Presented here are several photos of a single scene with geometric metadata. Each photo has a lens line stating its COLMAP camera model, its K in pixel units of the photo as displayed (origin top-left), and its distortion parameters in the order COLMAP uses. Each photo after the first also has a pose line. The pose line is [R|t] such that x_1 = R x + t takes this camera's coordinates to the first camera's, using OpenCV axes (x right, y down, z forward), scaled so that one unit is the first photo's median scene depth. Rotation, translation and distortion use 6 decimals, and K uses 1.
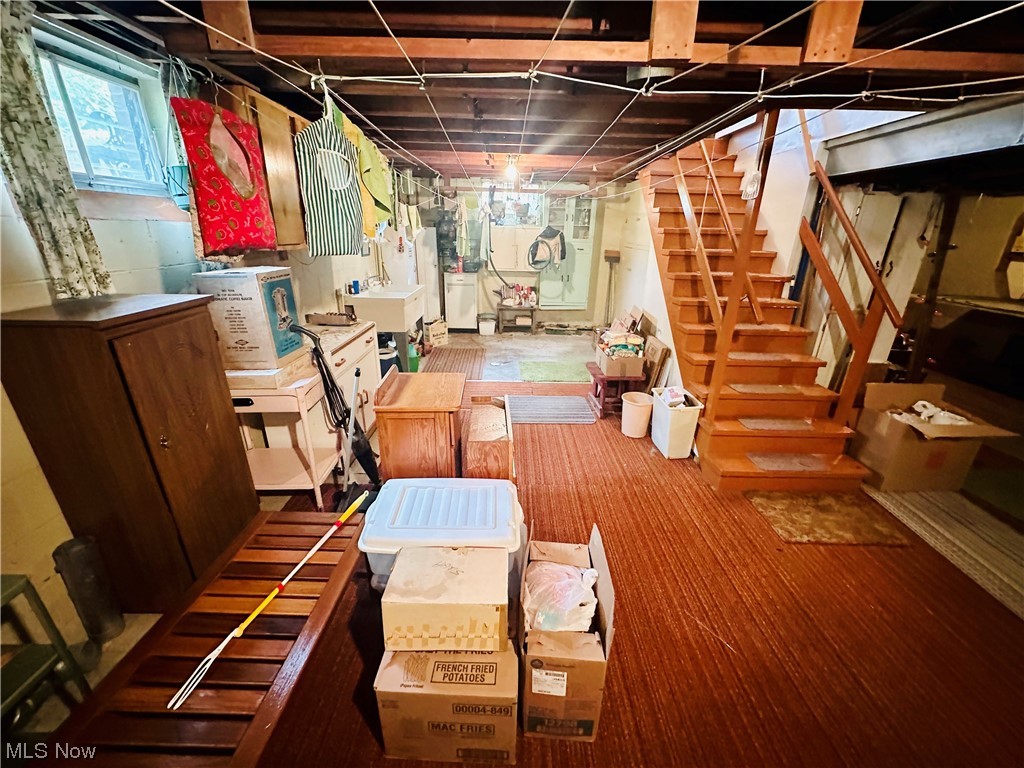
lens RADIAL K [[407.5, 0, 511.7], [0, 407.5, 385.2], [0, 0, 1]] dist [0.000120, -0.000172]
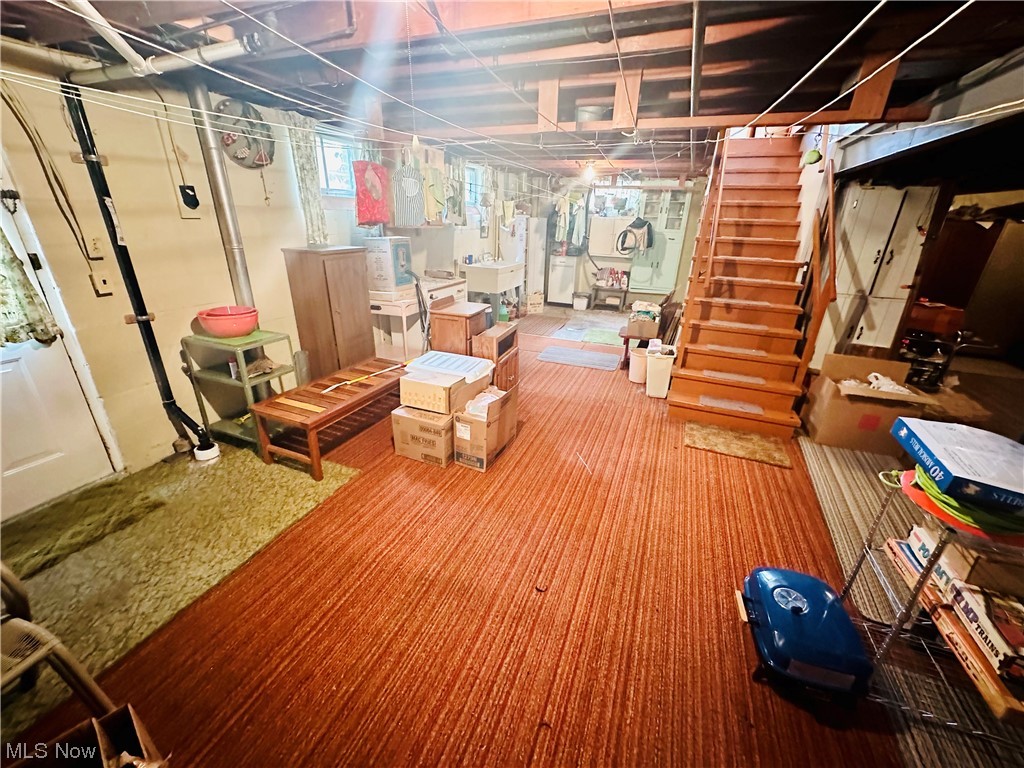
lens RADIAL K [[407.5, 0, 510.7], [0, 407.5, 382.4], [0, 0, 1]] dist [0.000120, -0.000172]
pose [[0.927010, 0.147646, -0.344751, 0.399862], [-0.144710, 0.988876, 0.034390, 0.149294], [0.345994, 0.018009, 0.938064, -0.353055]]
